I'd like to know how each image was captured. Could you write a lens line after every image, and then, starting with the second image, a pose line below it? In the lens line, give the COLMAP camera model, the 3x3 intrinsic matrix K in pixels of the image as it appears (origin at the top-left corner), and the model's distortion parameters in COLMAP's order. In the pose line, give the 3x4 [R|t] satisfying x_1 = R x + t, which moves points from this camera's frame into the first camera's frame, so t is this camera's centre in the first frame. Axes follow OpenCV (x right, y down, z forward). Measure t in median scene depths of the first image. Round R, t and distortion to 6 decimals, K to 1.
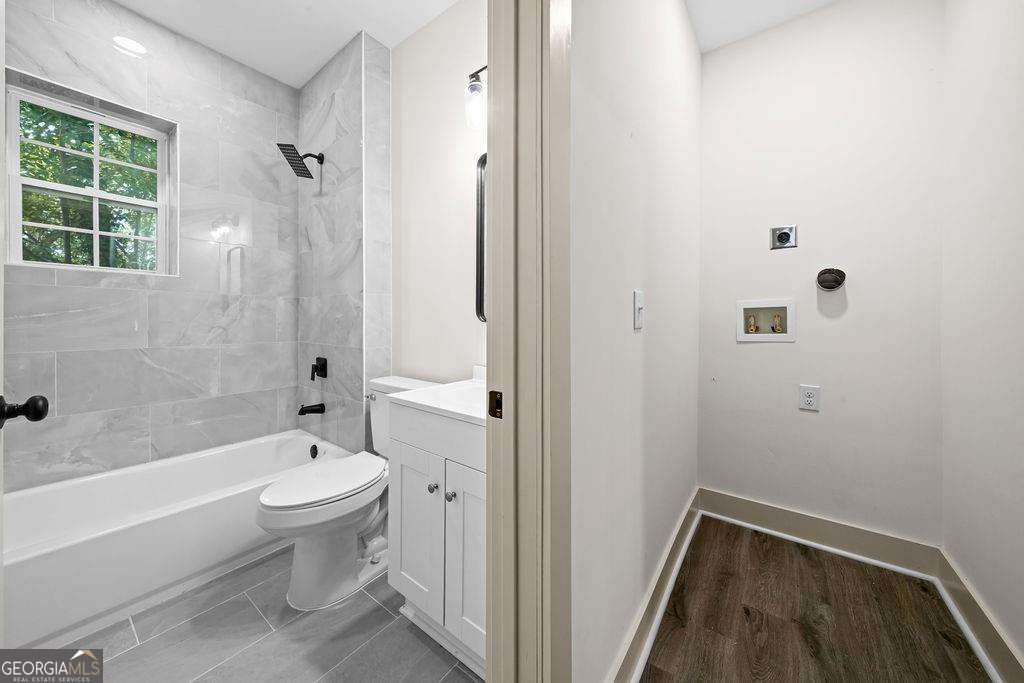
lens RADIAL K [[355.9, 0, 517.2], [0, 355.9, 322.1], [0, 0, 1]] dist [-0.003986, 0.000318]
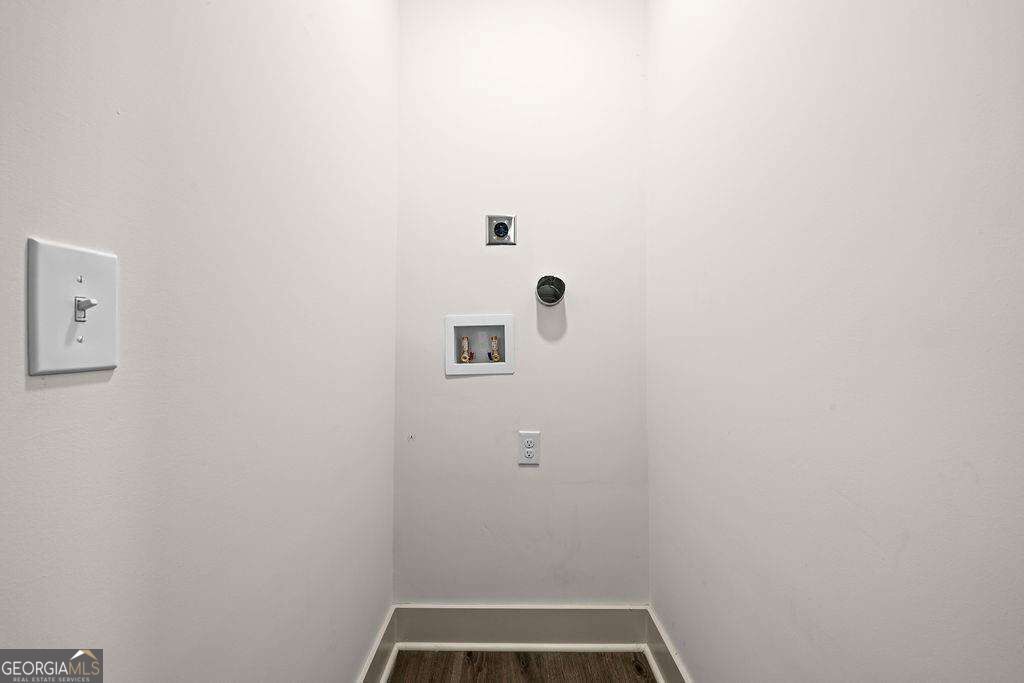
lens RADIAL K [[421.7, 0, 511.2], [0, 421.7, 343.1], [0, 0, 1]] dist [-0.001500, -0.000101]
pose [[0.782393, 0.003813, 0.622773, 0.230527], [0.000176, 0.999980, -0.006343, -0.001480], [-0.622785, 0.005072, 0.782377, 0.315058]]
